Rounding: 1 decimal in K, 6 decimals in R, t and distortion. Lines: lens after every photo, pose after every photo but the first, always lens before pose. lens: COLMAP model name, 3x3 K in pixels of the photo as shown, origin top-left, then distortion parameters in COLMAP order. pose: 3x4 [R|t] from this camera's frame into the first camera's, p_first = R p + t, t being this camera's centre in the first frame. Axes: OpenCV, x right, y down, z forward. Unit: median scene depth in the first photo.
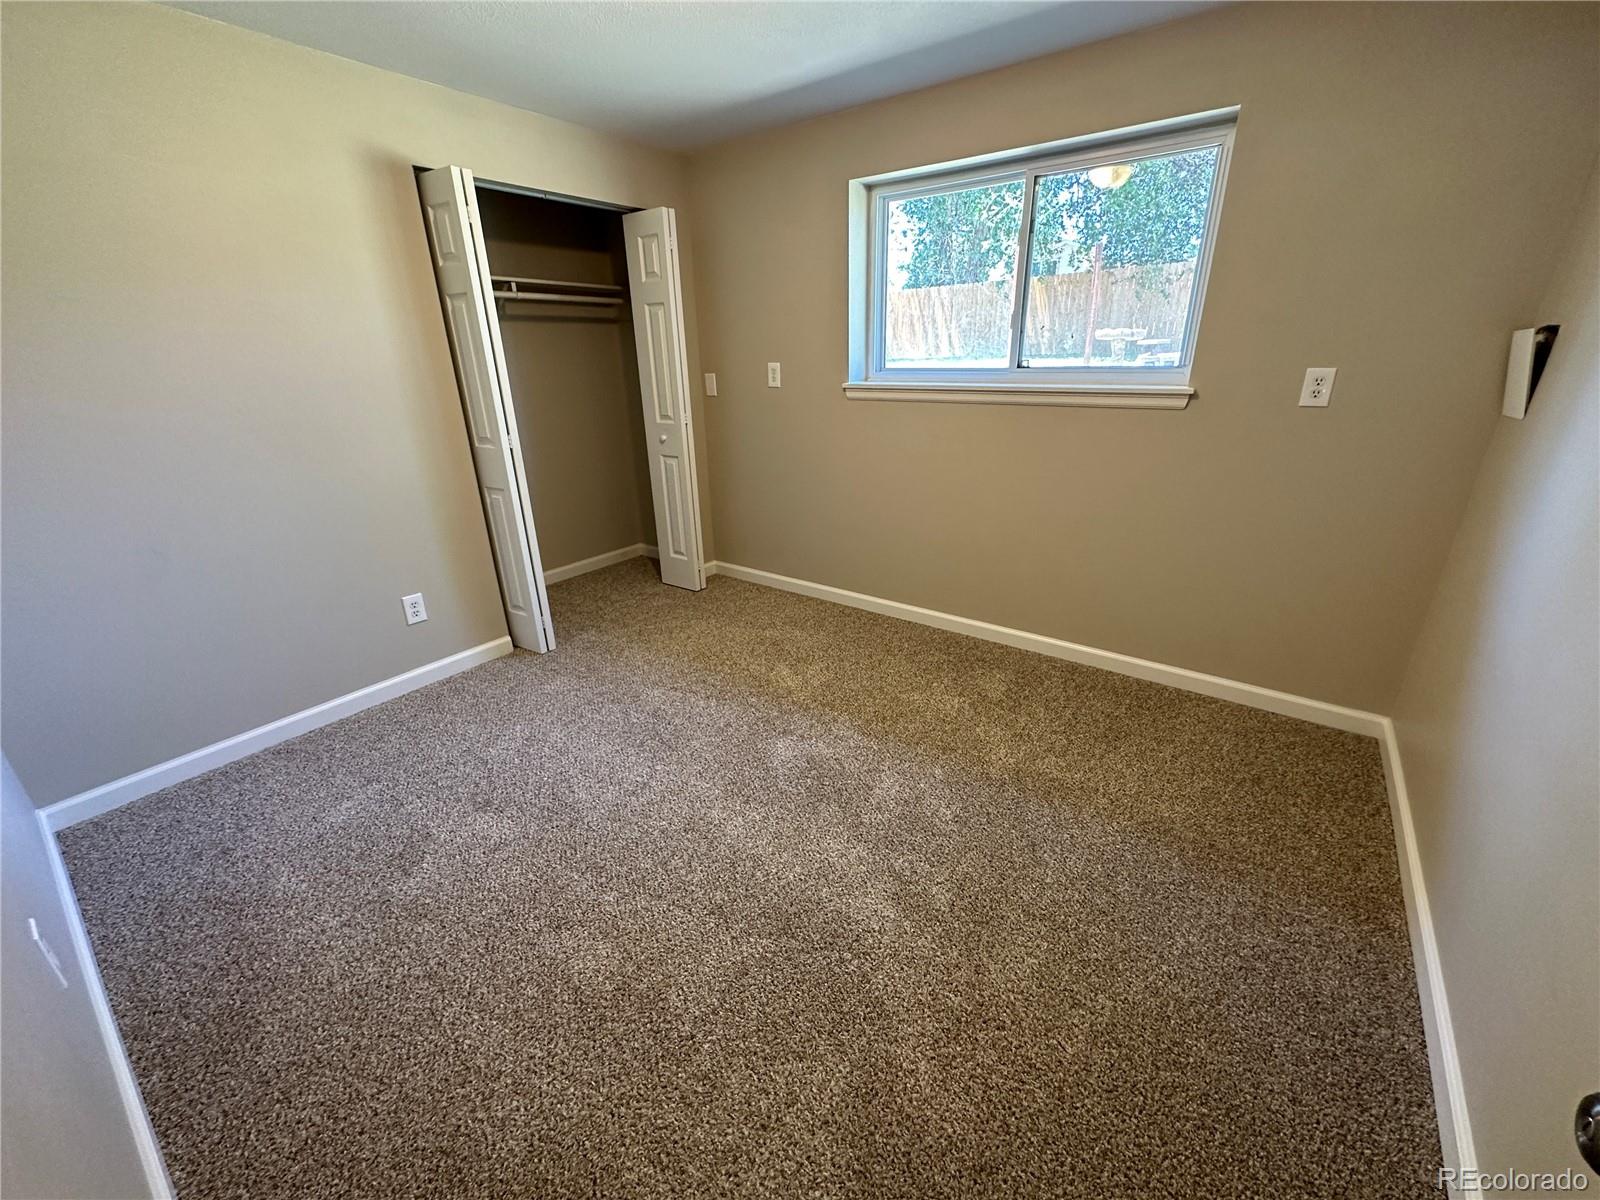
lens RADIAL K [[643.5, 0, 802.8], [0, 643.5, 600.8], [0, 0, 1]] dist [-0.001110, 0.000210]
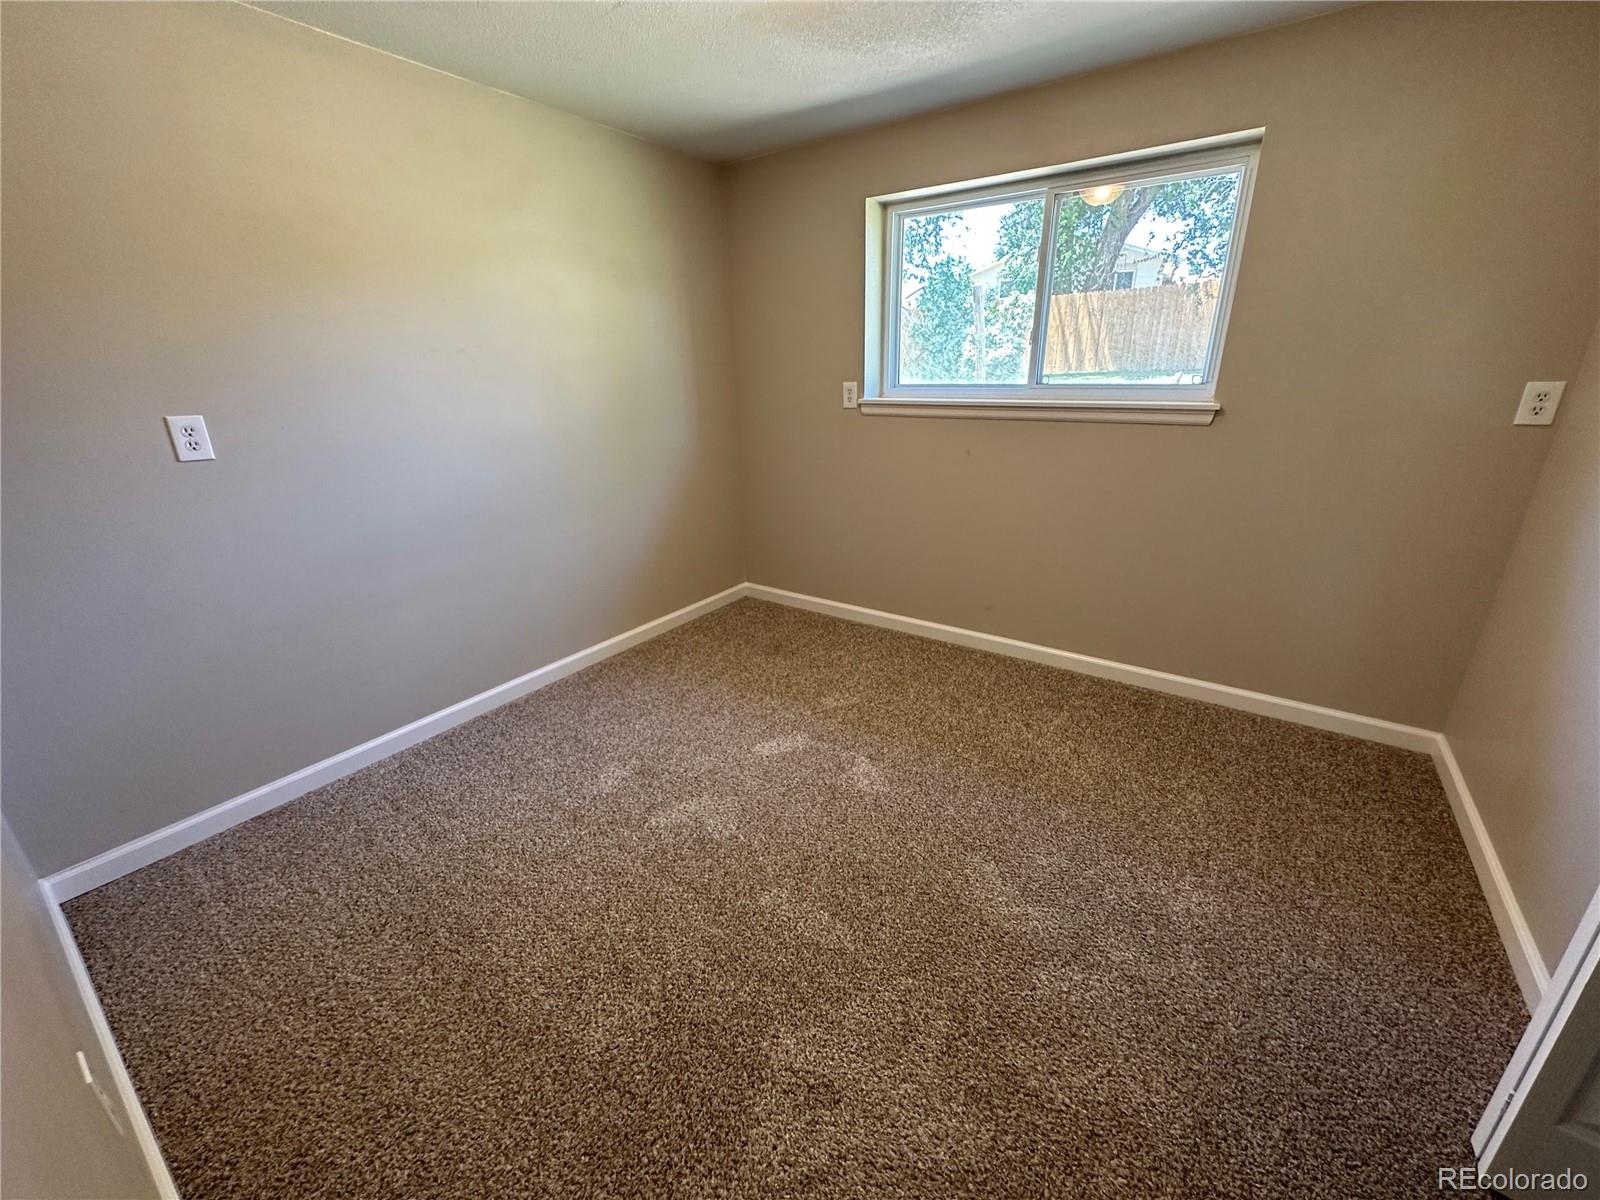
lens RADIAL K [[638.1, 0, 800.0], [0, 638.1, 600.0], [0, 0, 1]] dist [-0.022832, 0.011318]
pose [[0.999336, -0.013965, 0.033653, -0.098398], [0.014672, 0.999675, -0.020851, -0.016756], [-0.033351, 0.021331, 0.999216, 0.048229]]
